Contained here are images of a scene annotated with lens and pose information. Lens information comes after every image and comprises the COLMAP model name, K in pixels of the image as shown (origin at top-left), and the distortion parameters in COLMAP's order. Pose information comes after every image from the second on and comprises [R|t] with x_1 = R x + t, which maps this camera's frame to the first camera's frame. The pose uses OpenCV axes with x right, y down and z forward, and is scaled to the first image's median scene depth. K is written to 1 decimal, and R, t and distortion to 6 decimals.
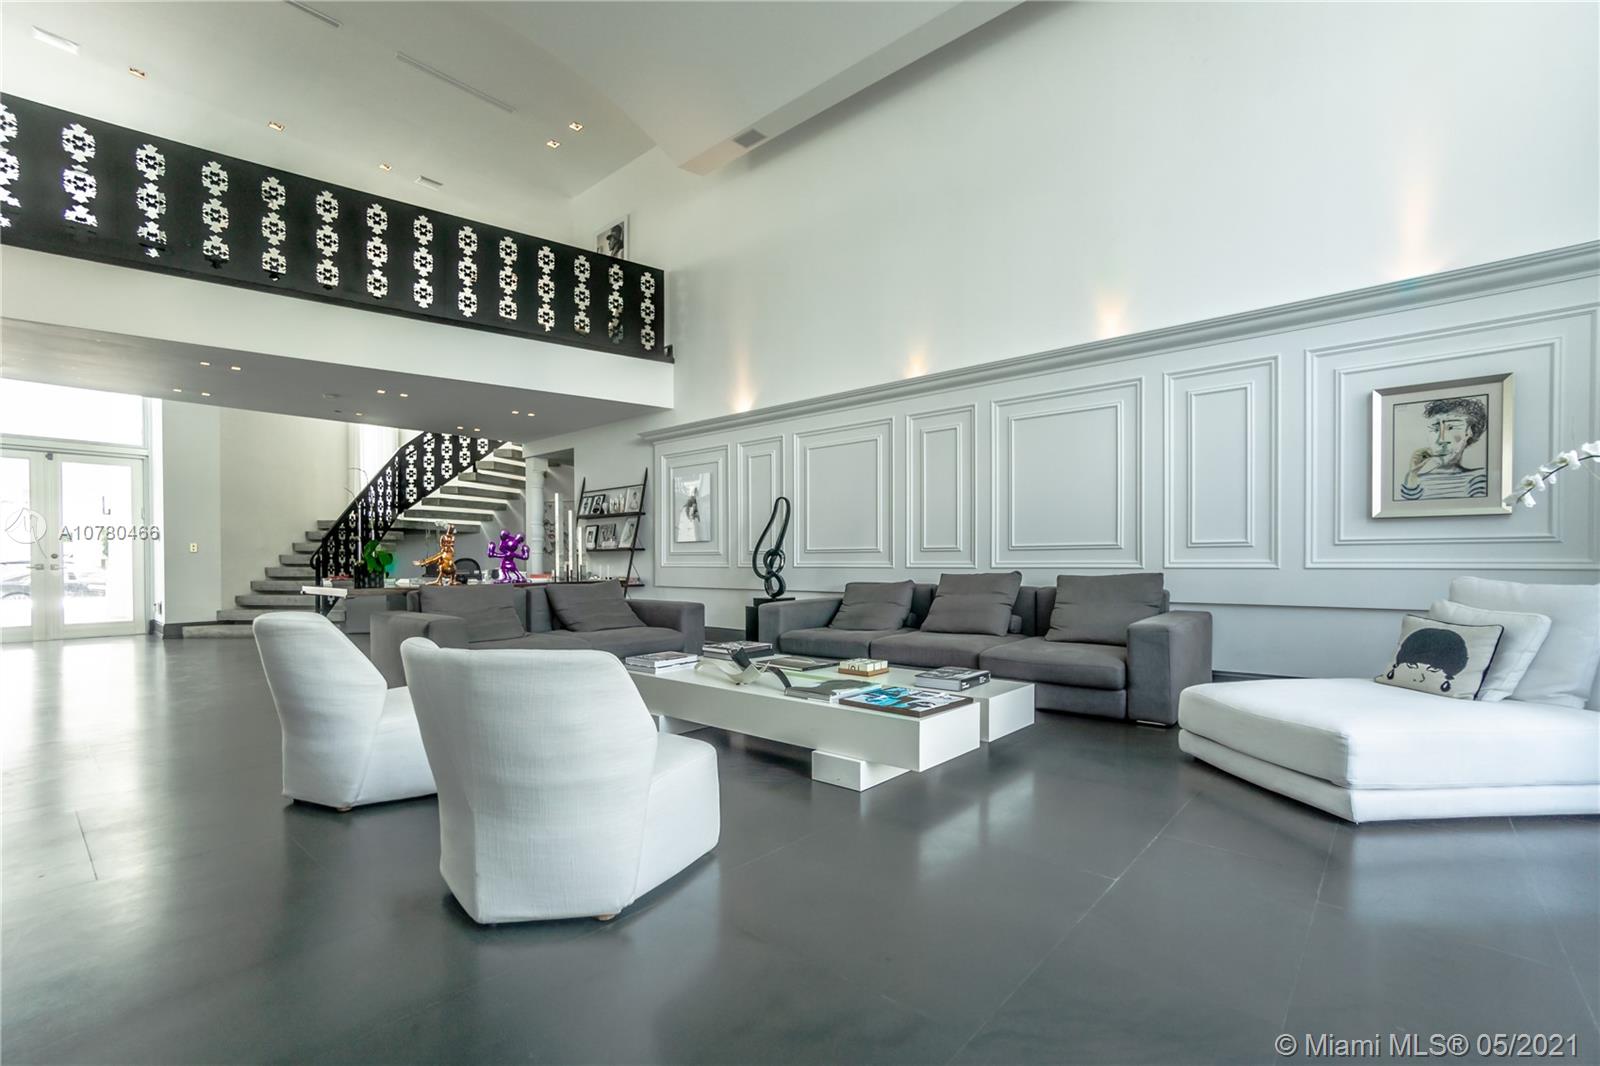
lens RADIAL K [[720.2, 0, 777.3], [0, 720.2, 568.5], [0, 0, 1]] dist [-0.002056, 0.000031]
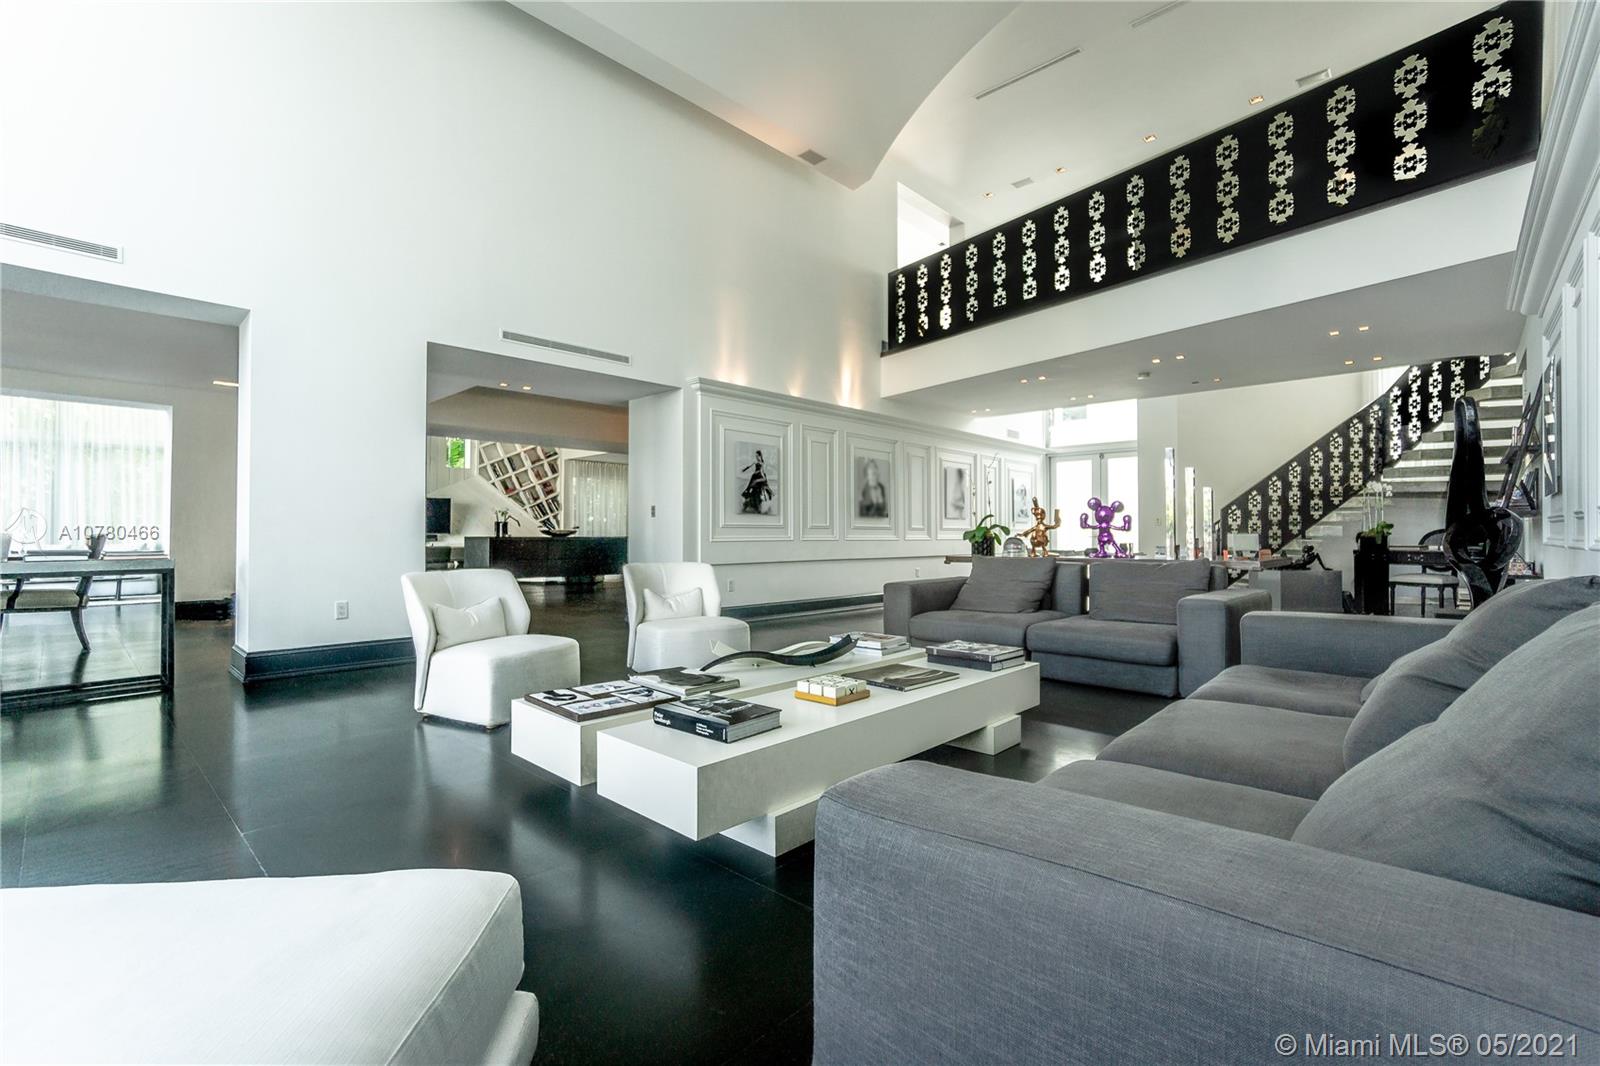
lens RADIAL K [[700.3, 0, 791.1], [0, 700.3, 528.2], [0, 0, 1]] dist [0.002829, 0.000087]
pose [[-0.025316, -0.002196, -0.999677, 0.534361], [-0.013210, 0.999911, -0.001862, -0.010004], [0.999592, 0.013159, -0.025342, 0.664688]]
